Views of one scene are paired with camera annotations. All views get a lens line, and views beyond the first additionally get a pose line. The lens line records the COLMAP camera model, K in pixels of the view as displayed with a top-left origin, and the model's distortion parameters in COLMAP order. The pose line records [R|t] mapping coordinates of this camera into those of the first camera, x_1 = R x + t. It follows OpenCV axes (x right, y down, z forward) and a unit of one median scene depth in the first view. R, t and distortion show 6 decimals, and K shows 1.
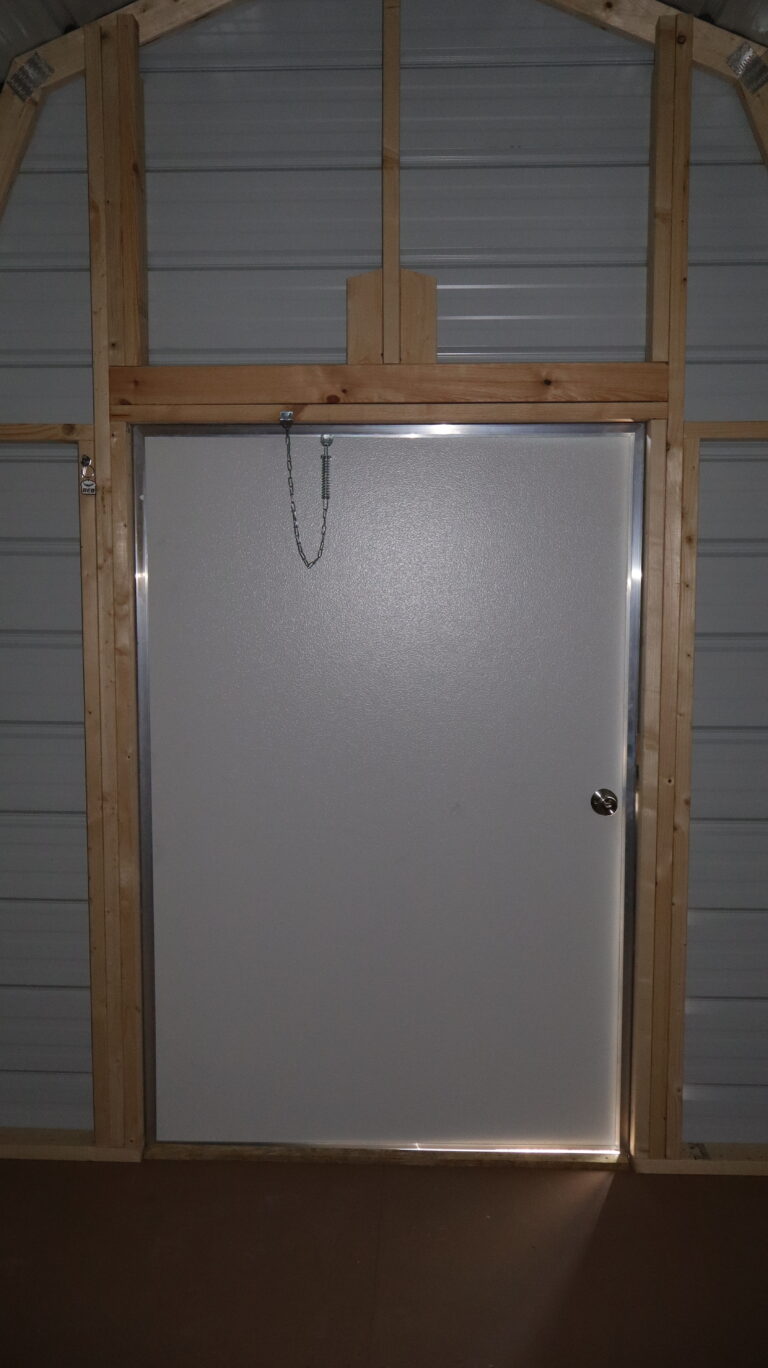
lens RADIAL K [[1152.4, 0, 385.2], [0, 1152.4, 703.8], [0, 0, 1]] dist [0.000621, 0.003181]
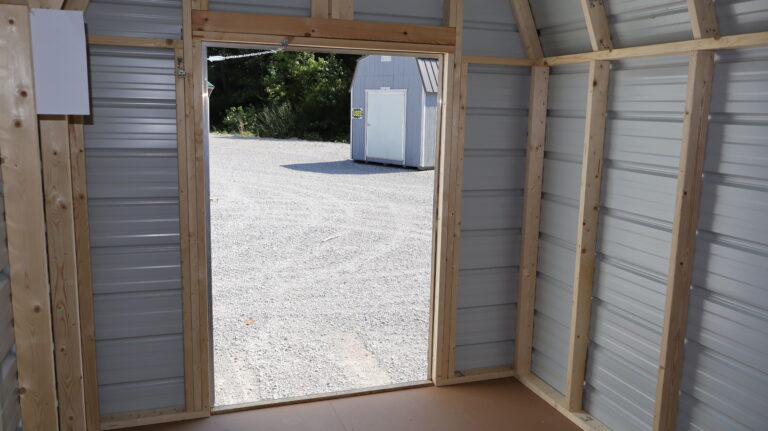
lens RADIAL K [[647.0, 0, 384.0], [0, 647.0, 215.5], [0, 0, 1]] dist [0.000621, 0.003181]
pose [[0.928575, -0.042688, 0.368682, -0.352891], [0.014685, 0.996811, 0.078430, -0.033466], [-0.370855, -0.067414, 0.926241, -0.129553]]
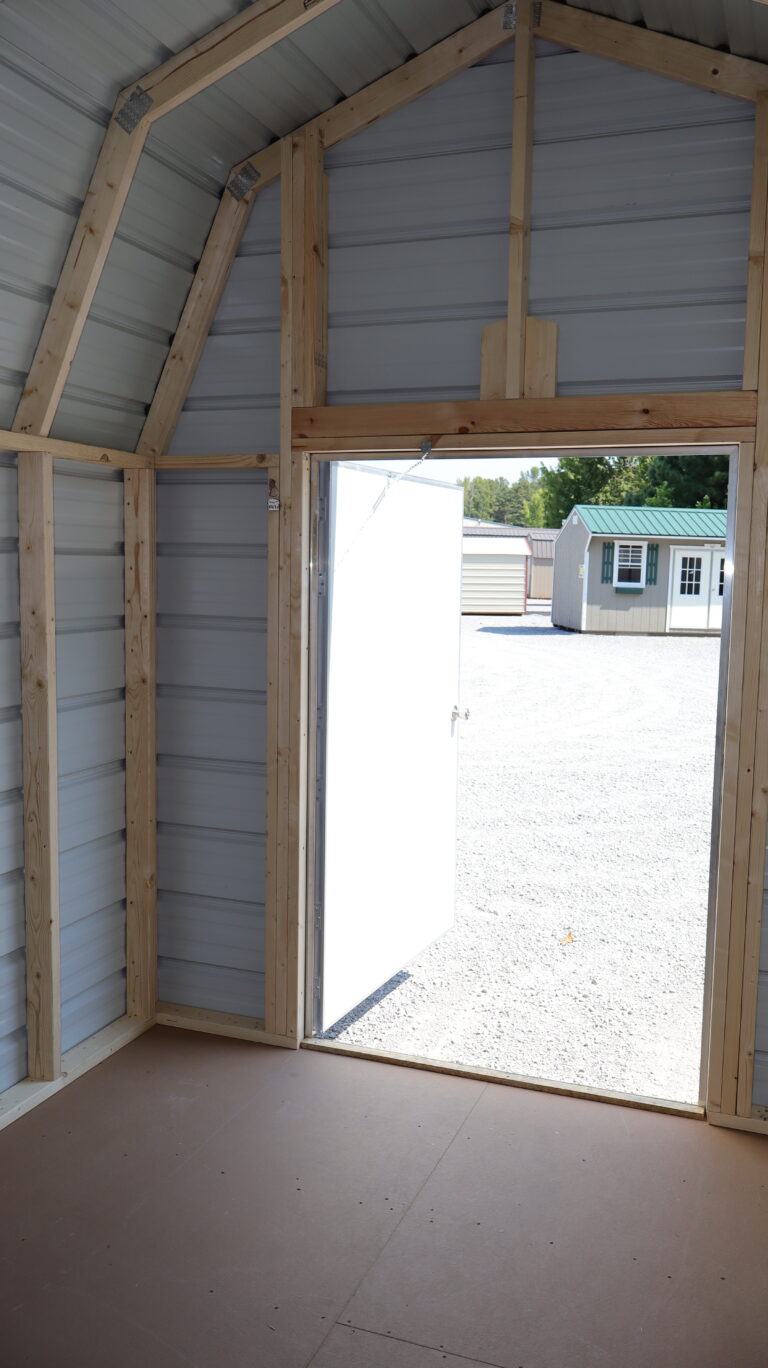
lens RADIAL K [[1157.6, 0, 384.0], [0, 1157.6, 684.0], [0, 0, 1]] dist [0.000904, 0.001089]
pose [[0.947121, 0.046781, -0.317450, 0.267161], [-0.045360, 0.998900, 0.011869, -0.012964], [0.317656, 0.003158, 0.948201, -0.157223]]
